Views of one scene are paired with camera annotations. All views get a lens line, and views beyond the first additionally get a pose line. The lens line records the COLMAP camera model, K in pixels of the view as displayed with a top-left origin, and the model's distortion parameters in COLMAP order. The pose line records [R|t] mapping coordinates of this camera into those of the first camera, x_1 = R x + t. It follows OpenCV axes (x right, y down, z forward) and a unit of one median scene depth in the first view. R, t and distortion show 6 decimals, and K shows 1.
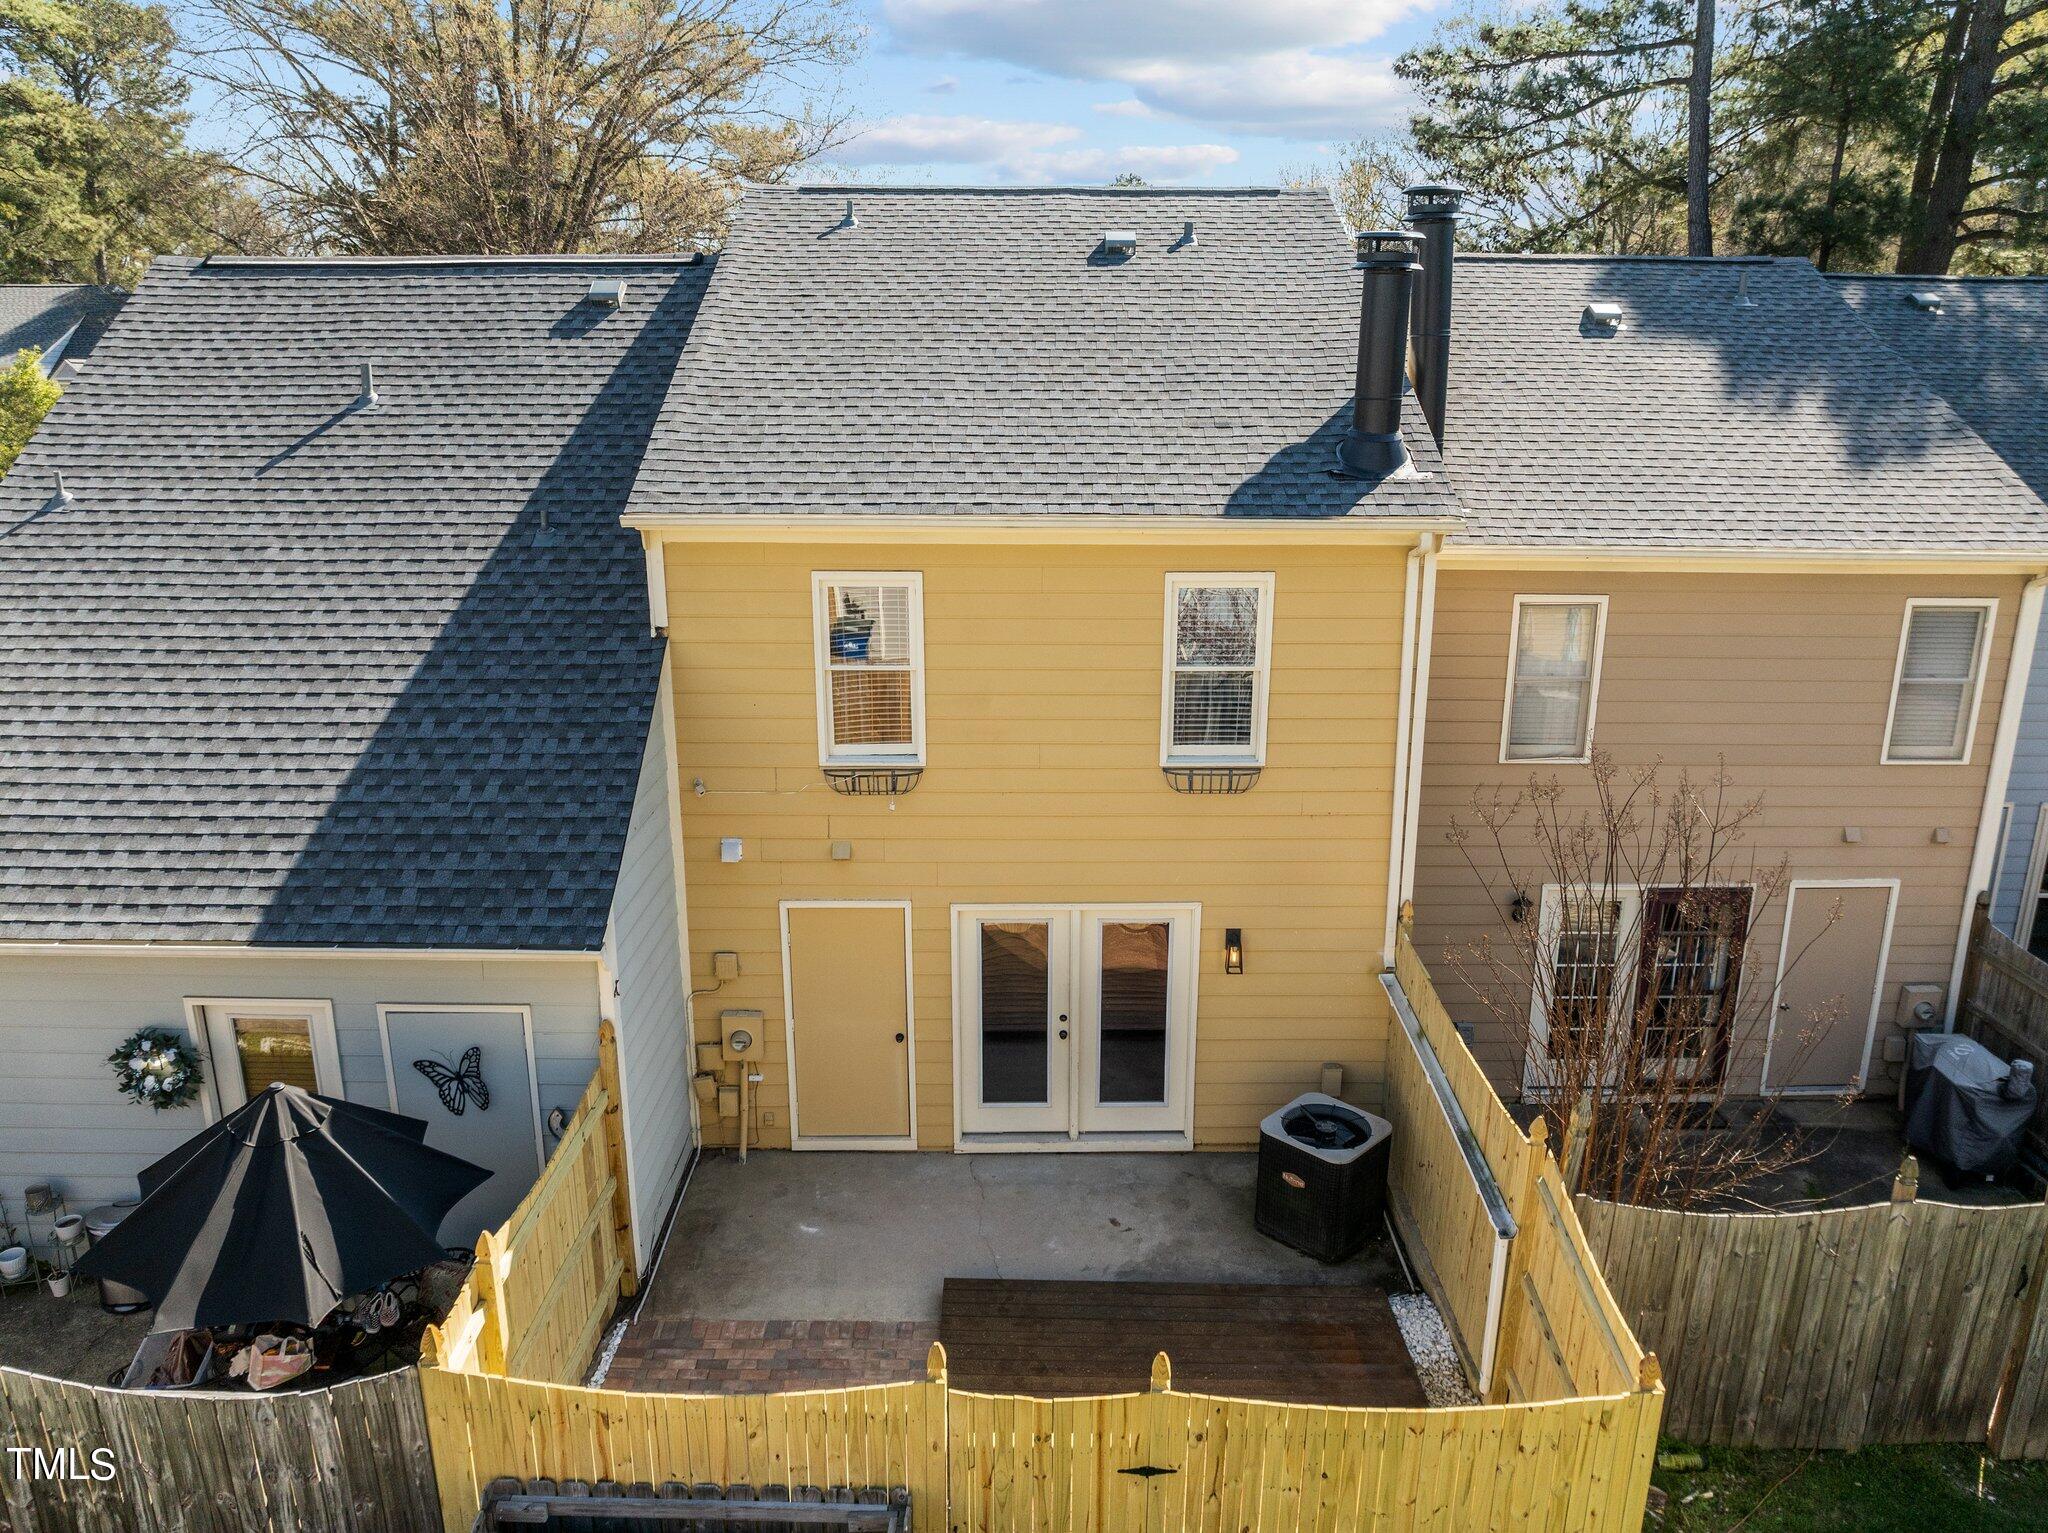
lens RADIAL K [[1447.2, 0, 1030.6], [0, 1447.2, 765.3], [0, 0, 1]] dist [-0.063114, 0.030495]
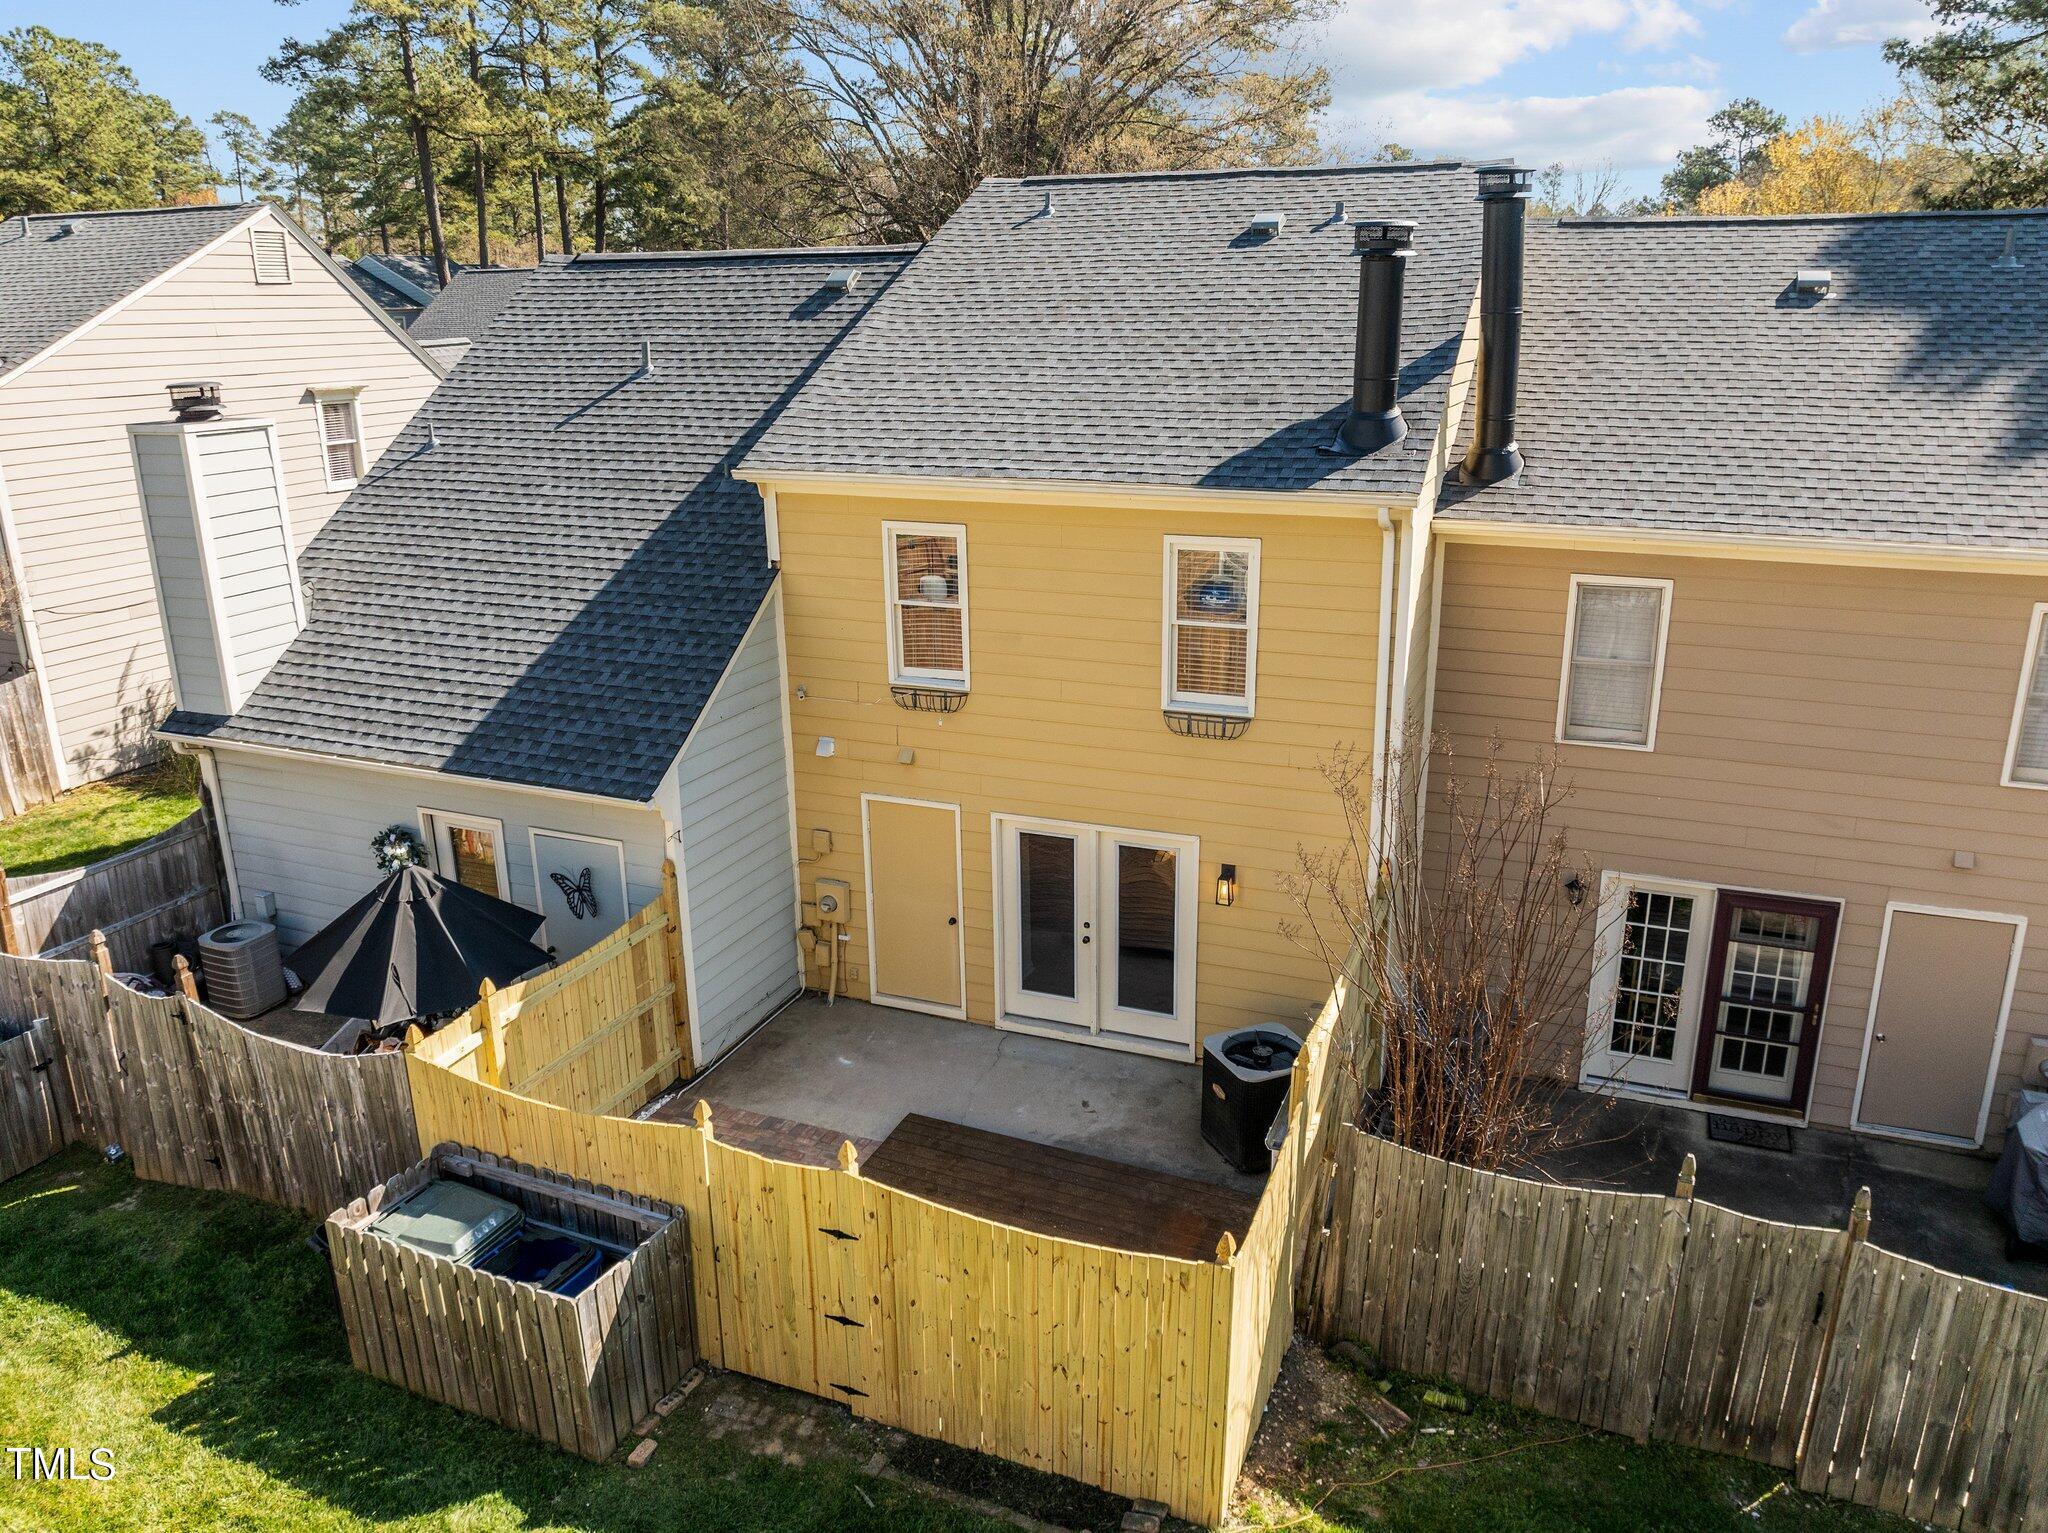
lens RADIAL K [[1464.1, 0, 1033.1], [0, 1464.1, 768.5], [0, 0, 1]] dist [-0.039568, -0.011491]
pose [[0.922685, 0.103749, -0.371334, 0.434275], [-0.091718, 0.994531, 0.049967, -0.000858], [0.374487, -0.012046, 0.927154, -0.088426]]
